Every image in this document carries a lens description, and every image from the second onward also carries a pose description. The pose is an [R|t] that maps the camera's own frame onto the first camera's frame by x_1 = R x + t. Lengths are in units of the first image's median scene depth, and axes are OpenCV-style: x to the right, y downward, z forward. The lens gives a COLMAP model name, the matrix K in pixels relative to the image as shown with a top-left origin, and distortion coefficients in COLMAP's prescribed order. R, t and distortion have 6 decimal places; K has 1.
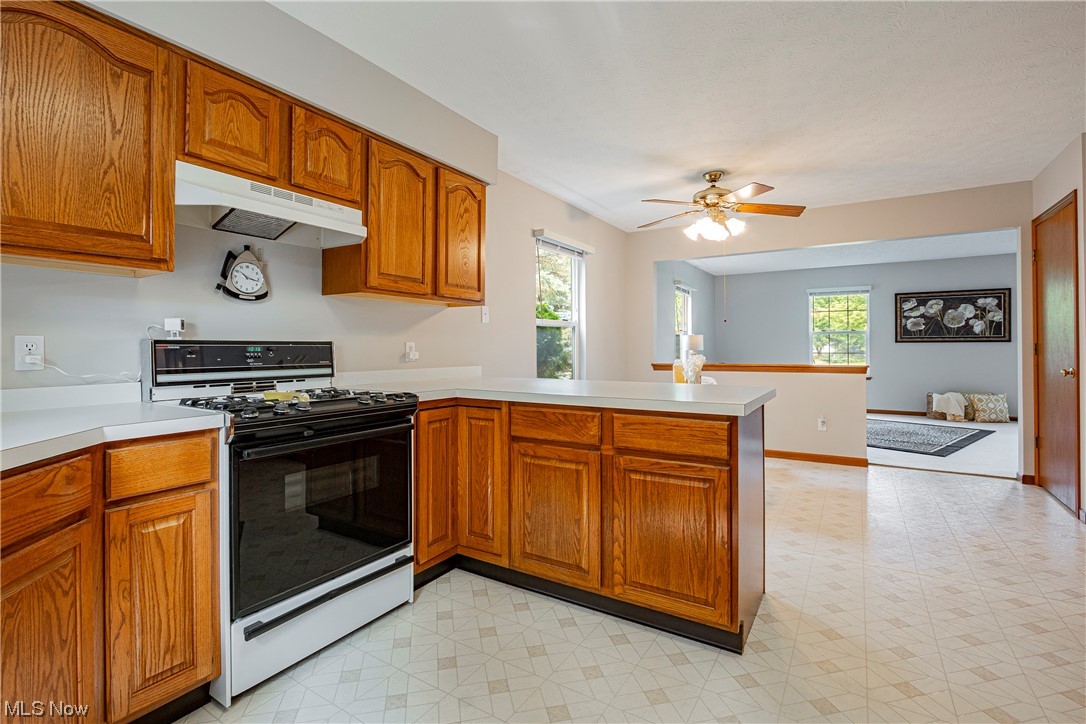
lens RADIAL K [[509.0, 0, 545.0], [0, 509.0, 340.8], [0, 0, 1]] dist [-0.000125, 0.000138]
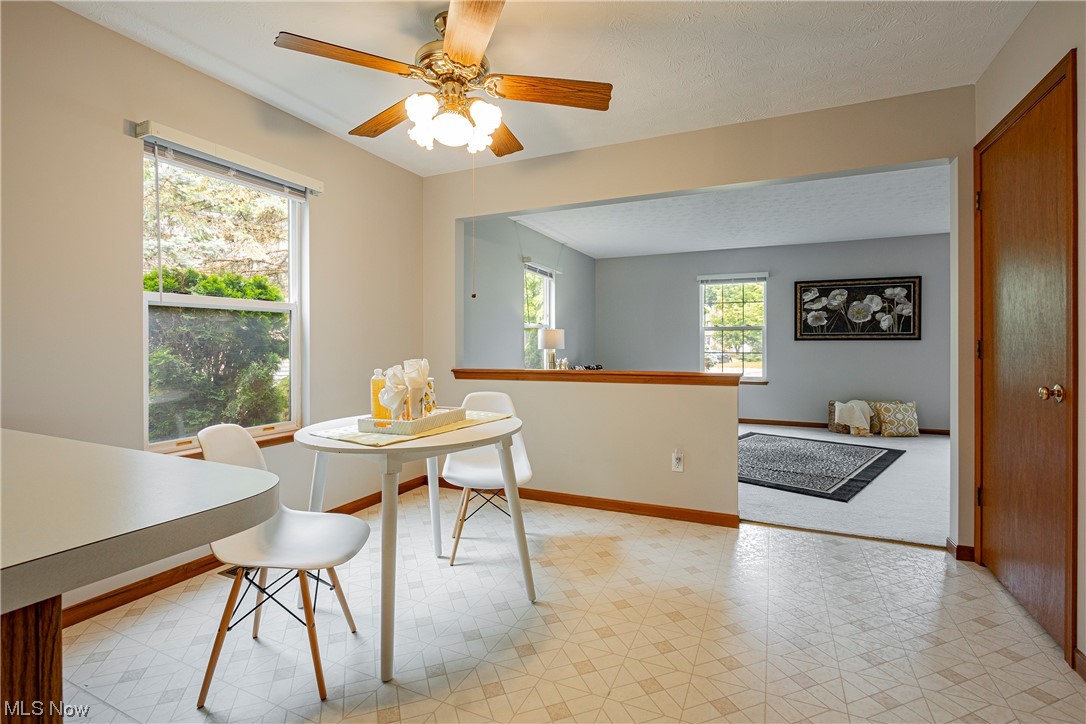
lens RADIAL K [[504.4, 0, 542.8], [0, 504.4, 342.0], [0, 0, 1]] dist [-0.004598, -0.000941]
pose [[0.992991, 0.003338, 0.118146, 0.193033], [-0.004090, 0.999973, 0.006128, 0.003034], [-0.118123, -0.006568, 0.992977, 0.243864]]
